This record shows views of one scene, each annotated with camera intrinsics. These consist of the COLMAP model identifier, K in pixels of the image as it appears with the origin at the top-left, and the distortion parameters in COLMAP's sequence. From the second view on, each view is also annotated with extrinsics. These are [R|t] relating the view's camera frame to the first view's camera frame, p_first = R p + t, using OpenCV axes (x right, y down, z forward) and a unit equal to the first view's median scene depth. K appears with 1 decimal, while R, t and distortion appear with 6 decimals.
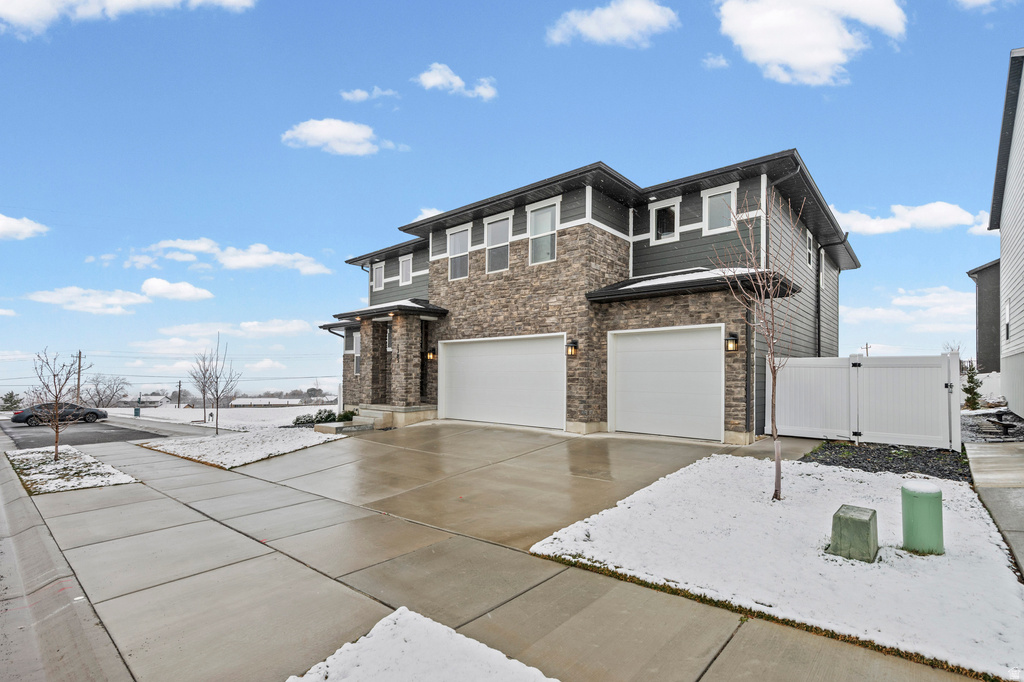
lens RADIAL K [[485.8, 0, 510.2], [0, 485.8, 377.2], [0, 0, 1]] dist [0.002741, -0.000450]
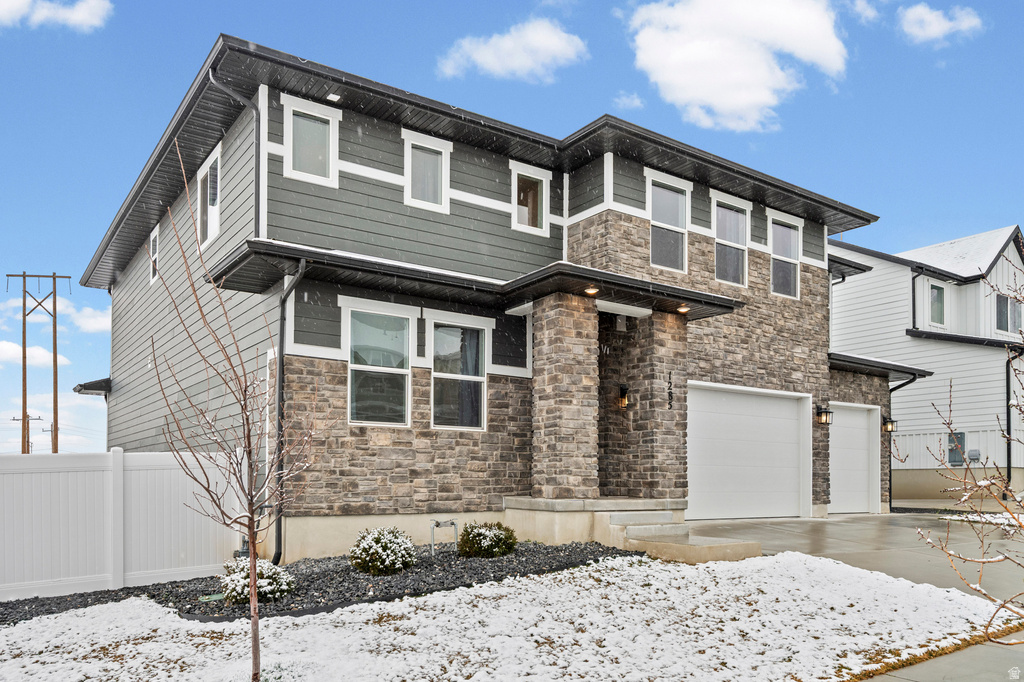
lens RADIAL K [[787.2, 0, 513.4], [0, 787.2, 477.1], [0, 0, 1]] dist [-0.001096, 0.004125]
pose [[0.219185, 0.000665, 0.975683, -1.229414], [-0.006606, 0.999978, 0.000803, 0.045636], [-0.975661, -0.006621, 0.219185, 1.158633]]
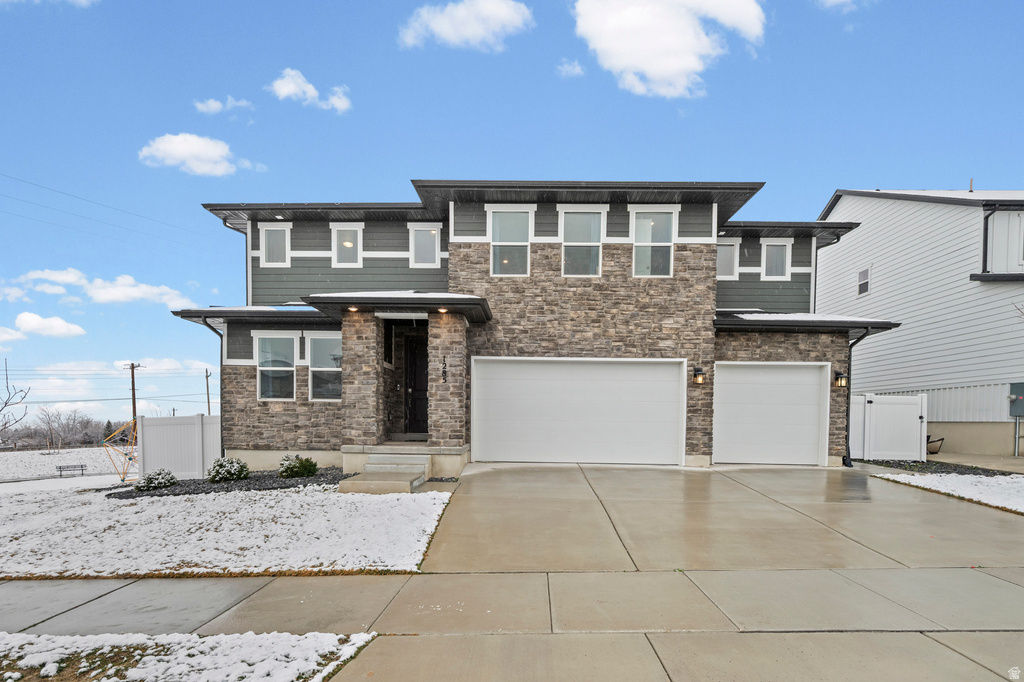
lens RADIAL K [[489.5, 0, 509.0], [0, 489.5, 436.2], [0, 0, 1]] dist [0.000940, -0.000607]
pose [[0.765491, -0.019217, 0.643159, -0.715955], [-0.010161, 0.999068, 0.041945, 0.017711], [-0.643366, -0.038644, 0.764583, 0.487725]]
